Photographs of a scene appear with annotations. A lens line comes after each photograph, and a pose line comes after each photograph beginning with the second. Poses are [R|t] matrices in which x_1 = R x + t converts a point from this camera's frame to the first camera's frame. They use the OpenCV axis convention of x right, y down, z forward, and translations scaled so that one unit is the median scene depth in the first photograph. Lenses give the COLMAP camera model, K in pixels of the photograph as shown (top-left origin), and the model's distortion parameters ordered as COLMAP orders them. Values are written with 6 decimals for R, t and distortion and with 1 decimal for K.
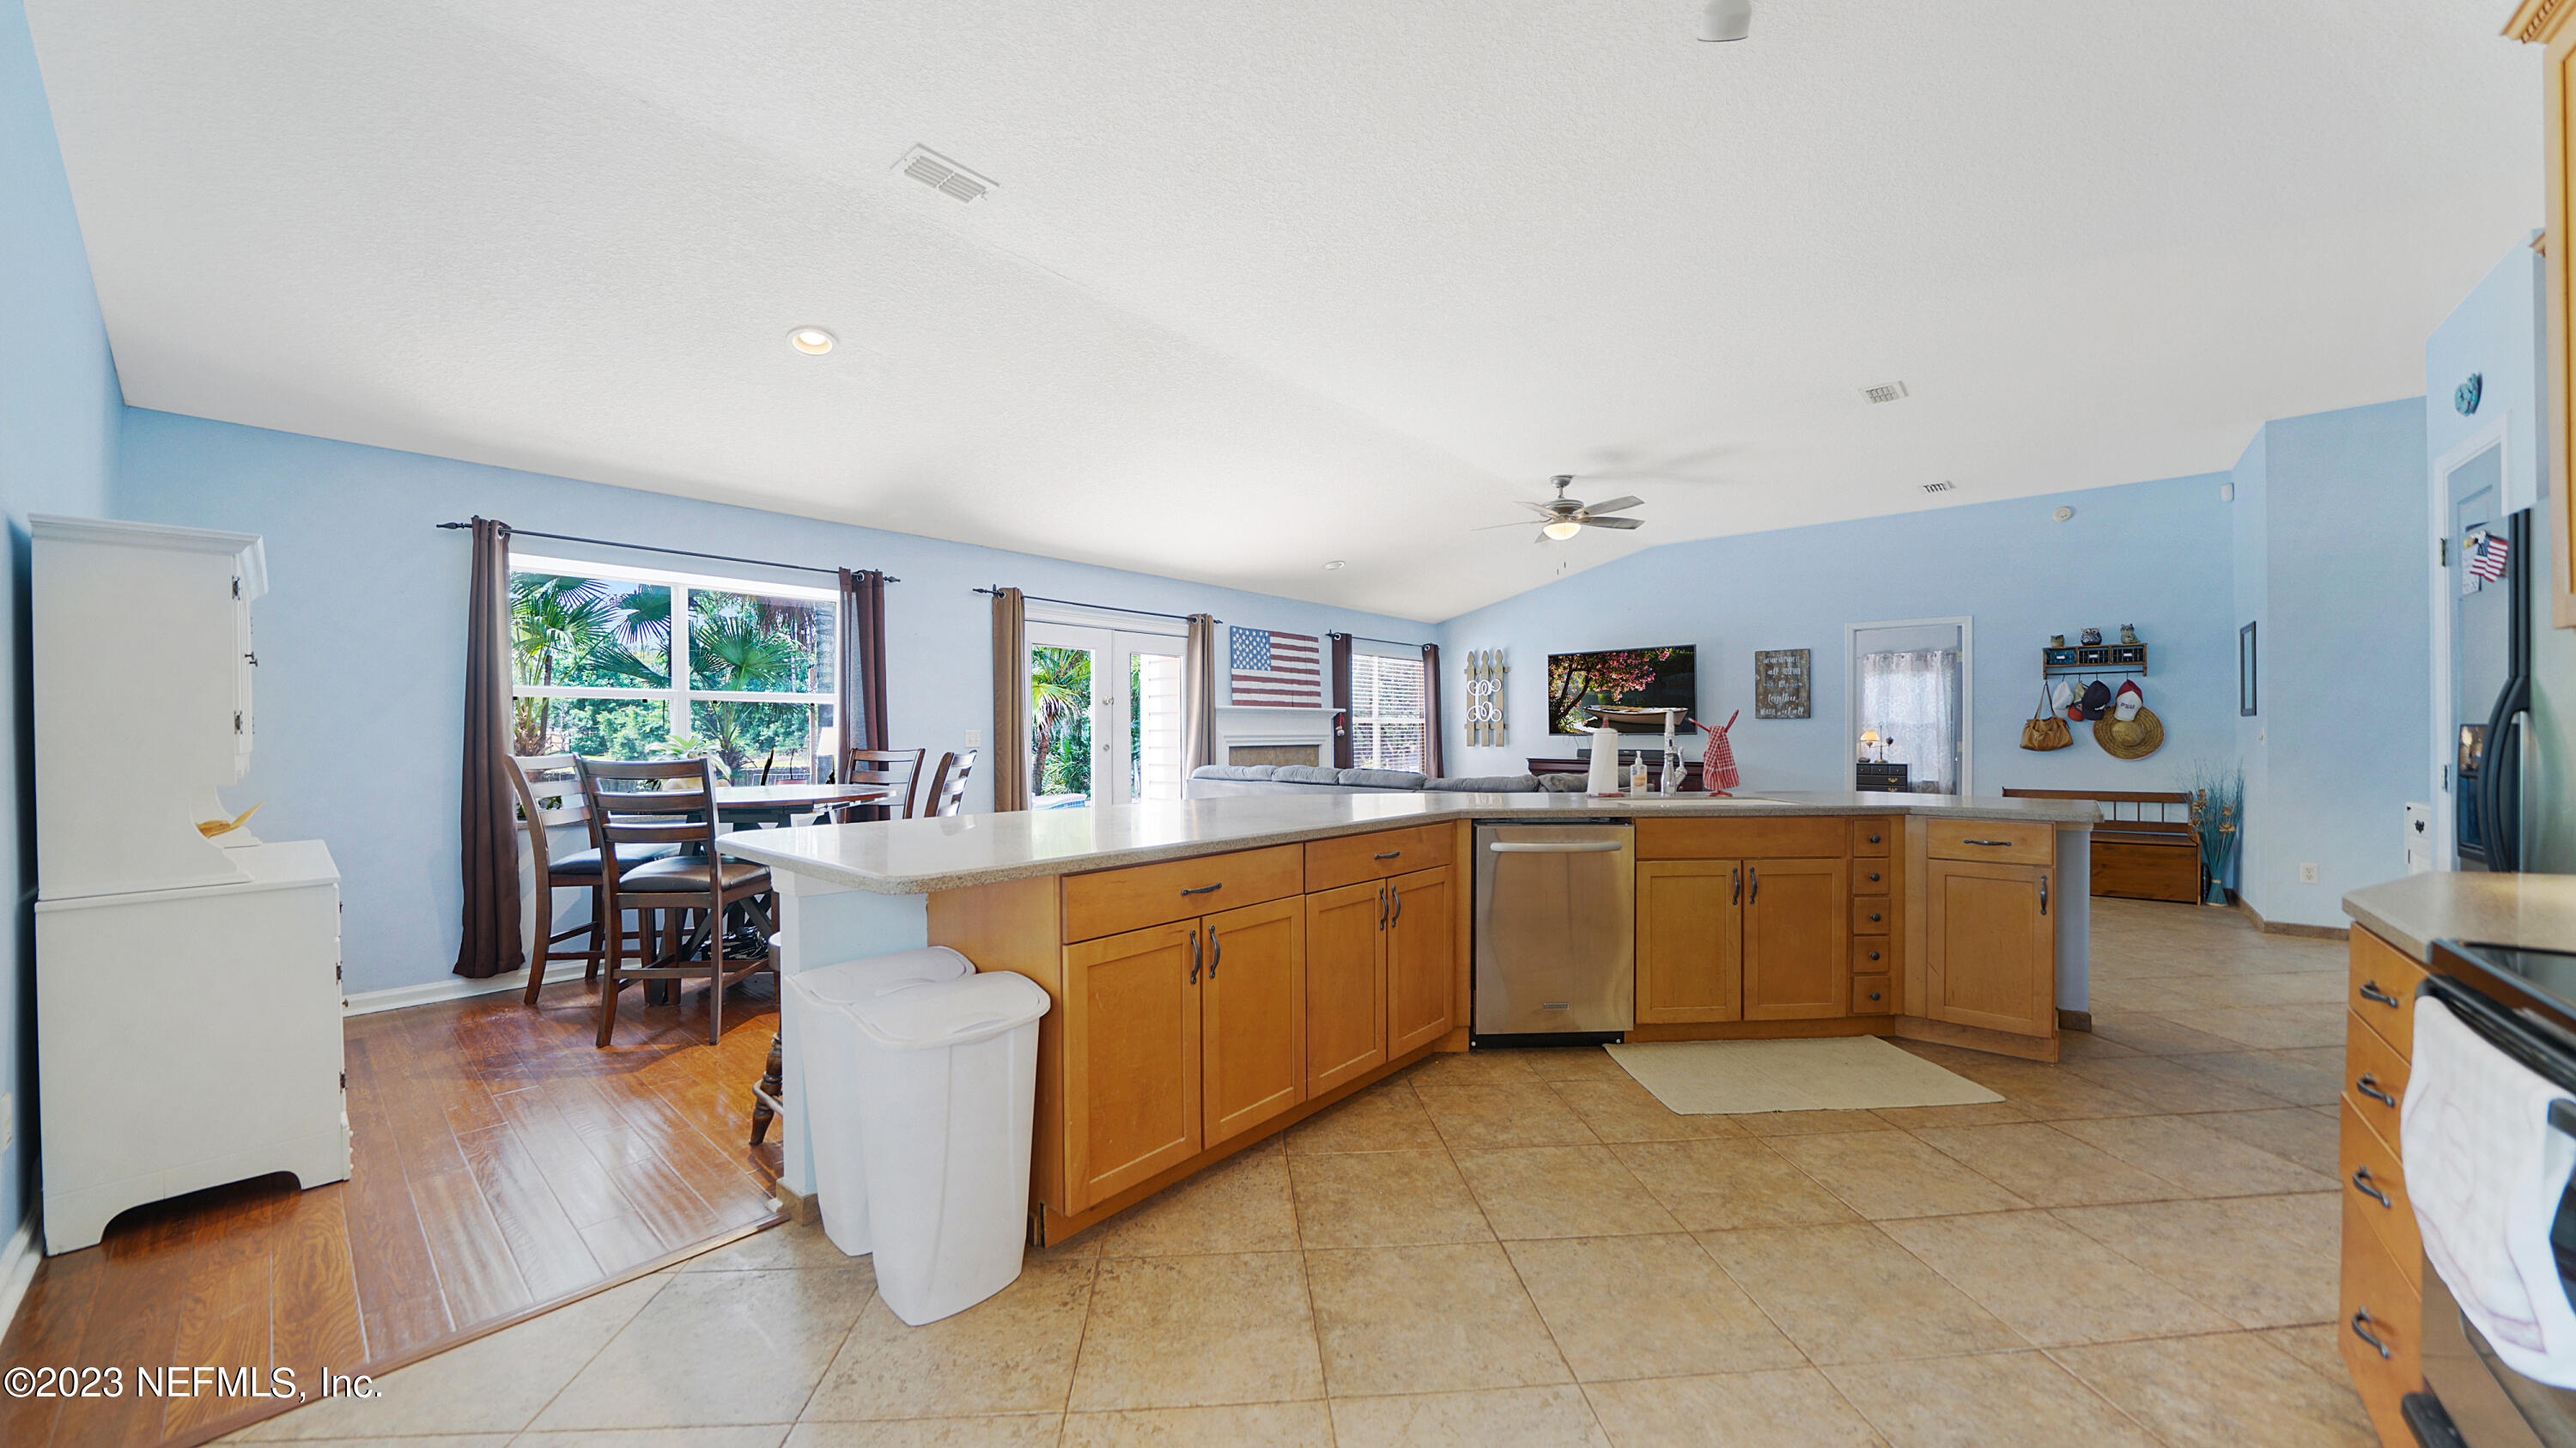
lens RADIAL K [[902.8, 0, 1276.0], [0, 902.8, 729.7], [0, 0, 1]] dist [-0.022530, 0.002974]
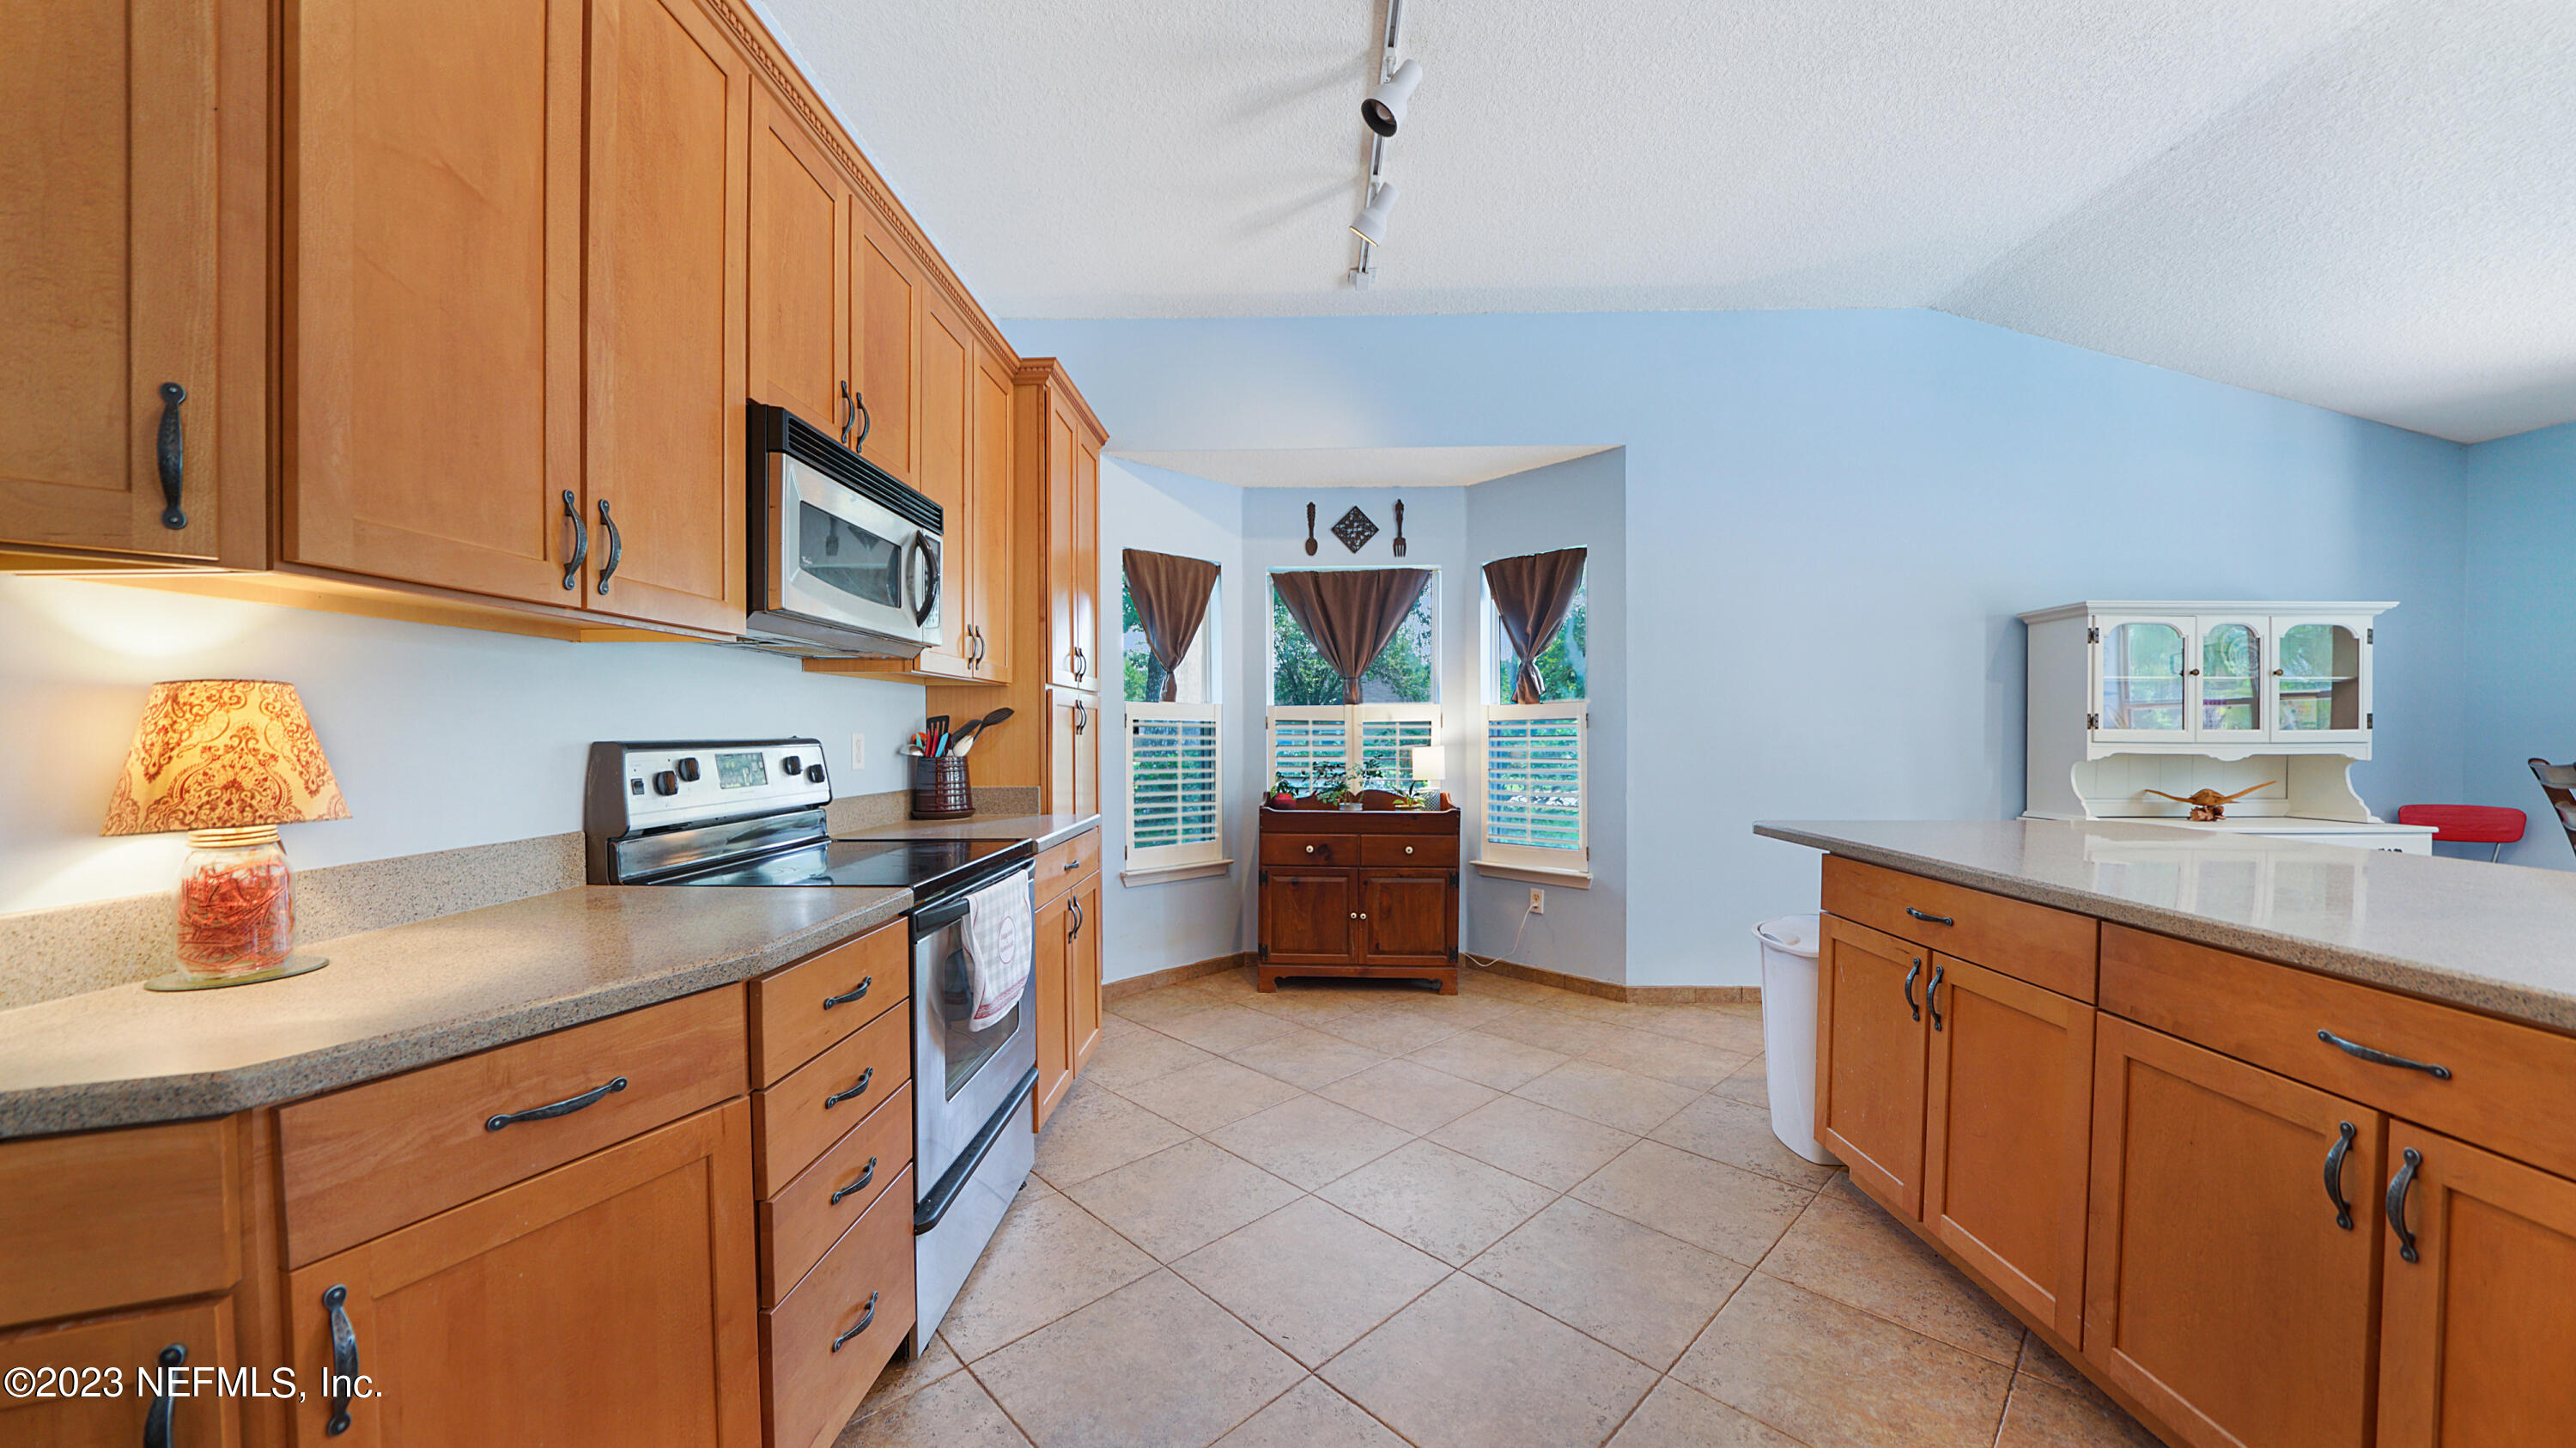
lens RADIAL K [[902.8, 0, 1278.6], [0, 902.8, 735.5], [0, 0, 1]] dist [-0.022530, 0.002974]
pose [[-0.784426, 0.008743, -0.620161, 0.277441], [0.005402, 0.999959, 0.007266, -0.000068], [0.620199, 0.002349, -0.784441, 0.391264]]
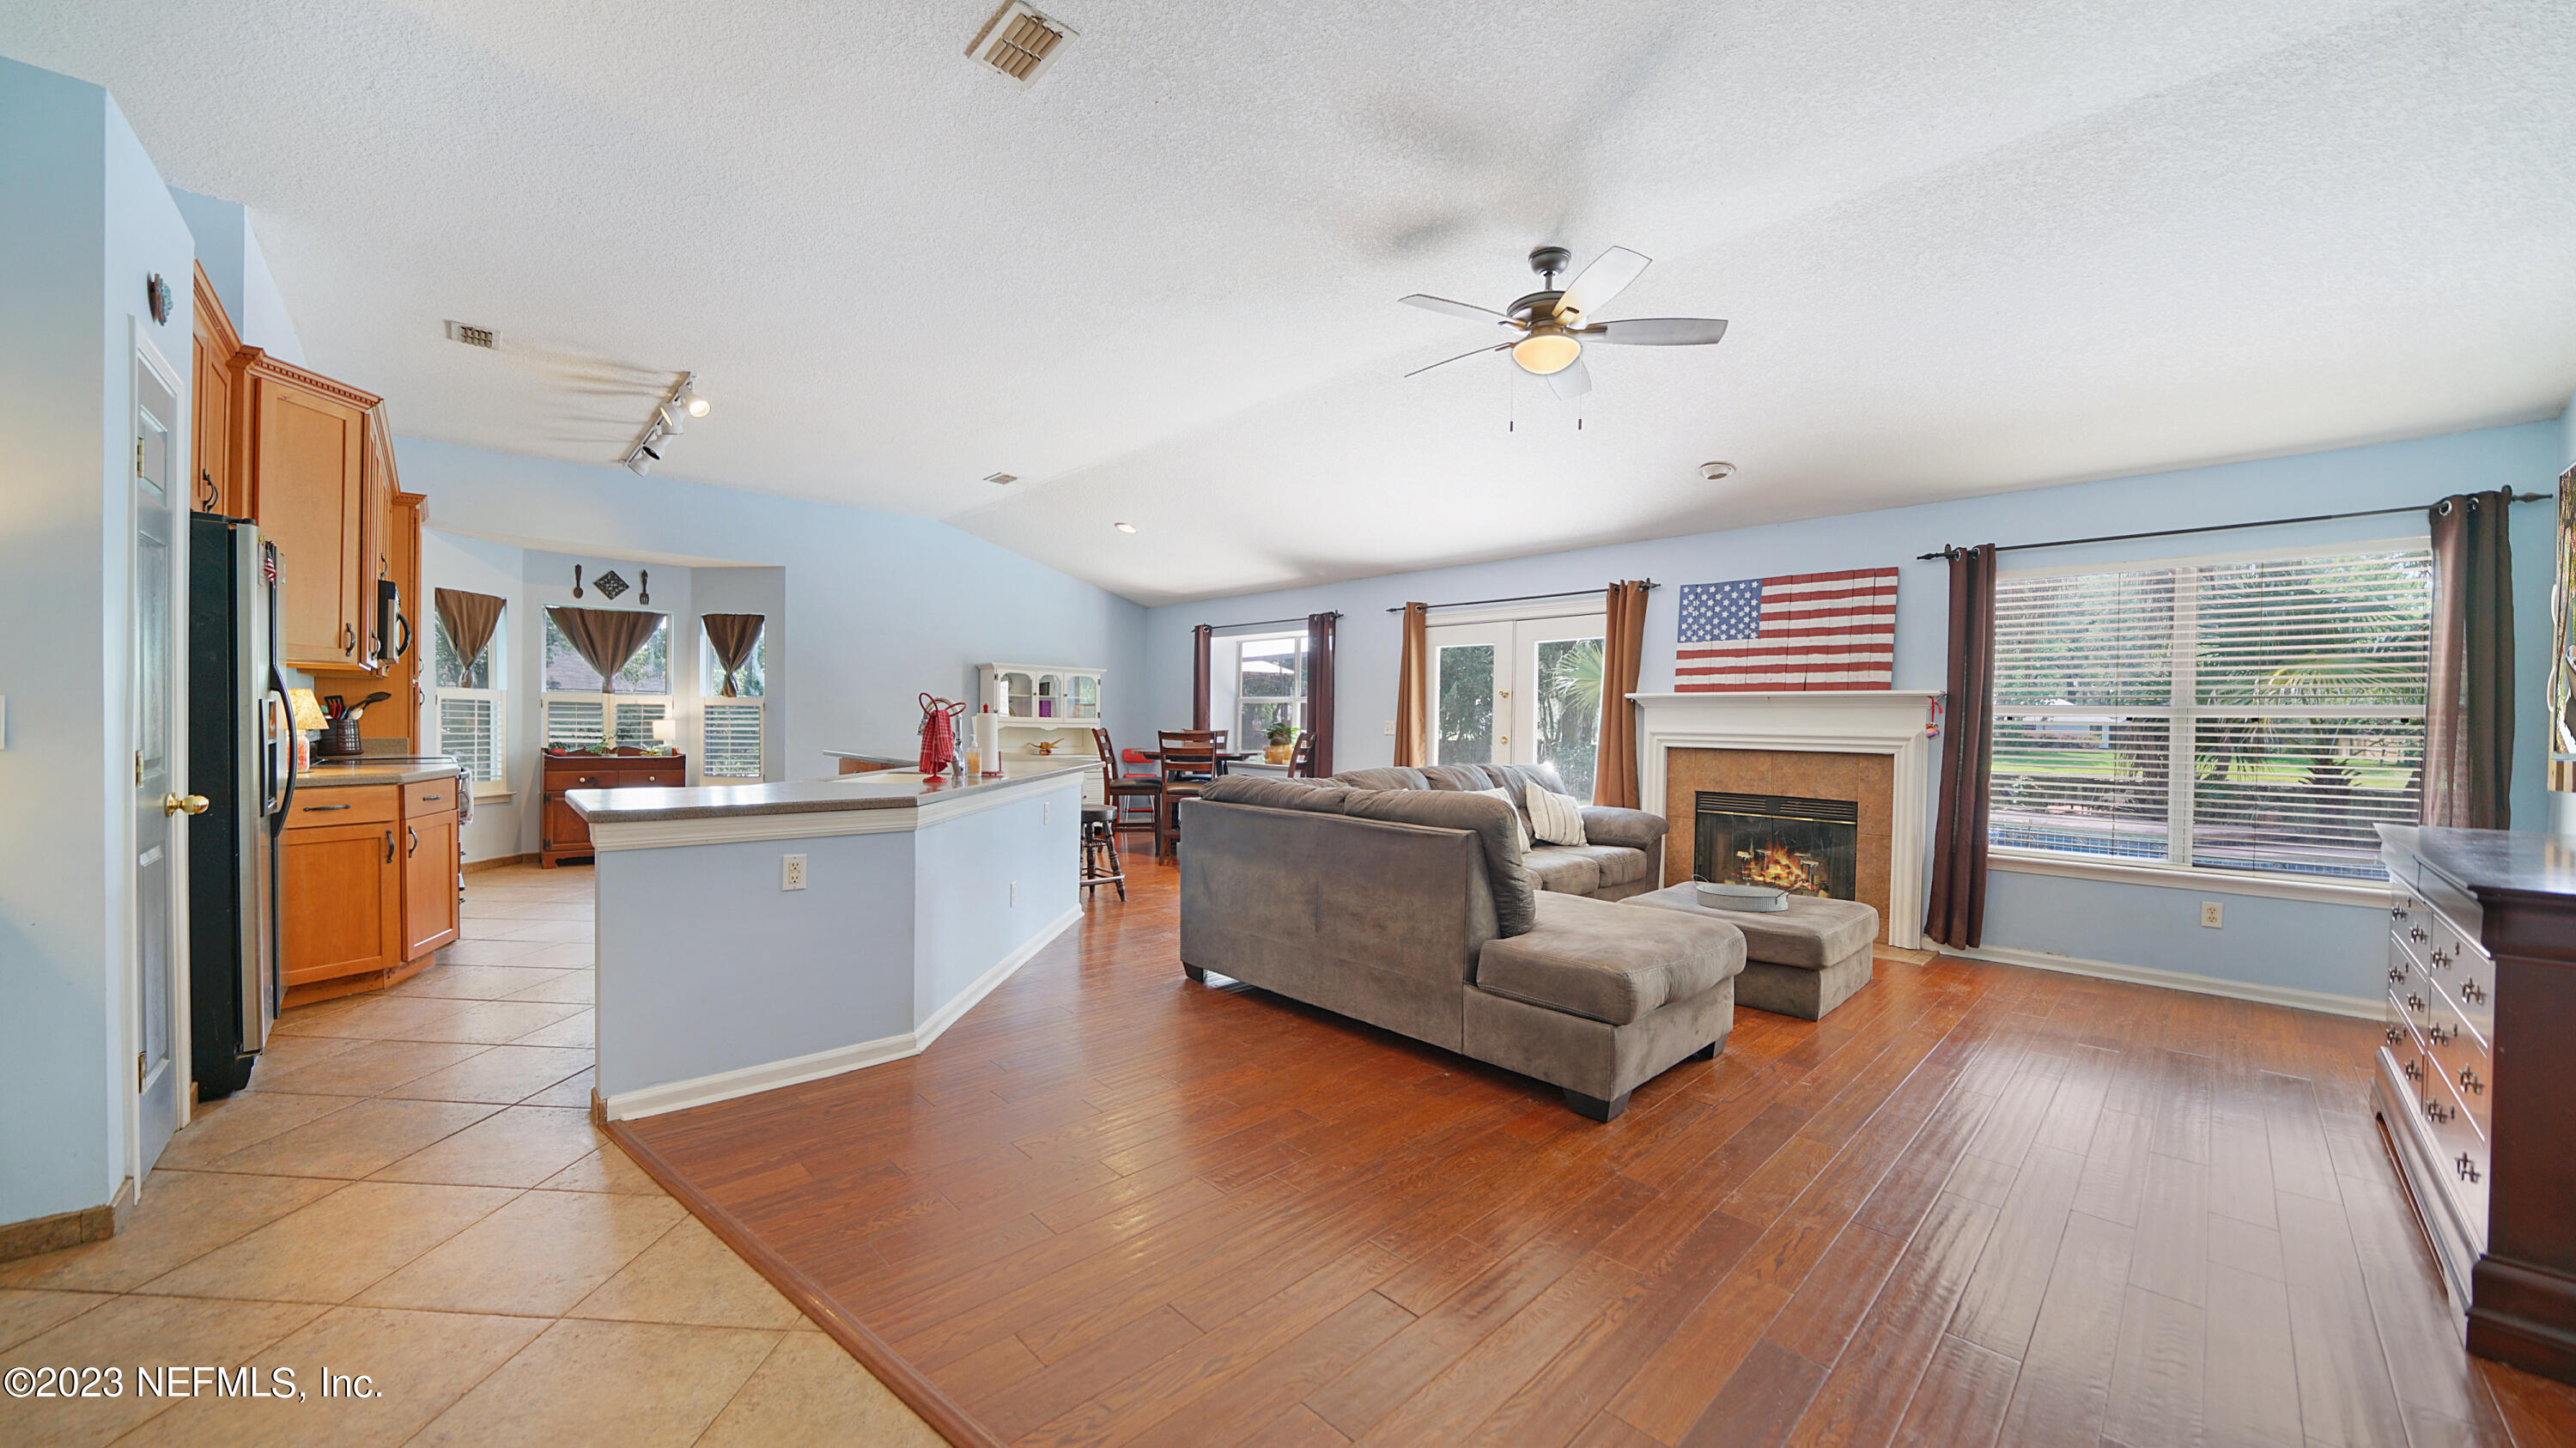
lens RADIAL K [[902.8, 0, 1278.2], [0, 902.8, 732.0], [0, 0, 1]] dist [-0.022530, 0.002974]
pose [[-0.107024, 0.014277, -0.994154, 0.753090], [-0.015198, 0.999757, 0.015993, -0.001079], [0.994140, 0.016820, -0.106781, 0.777456]]
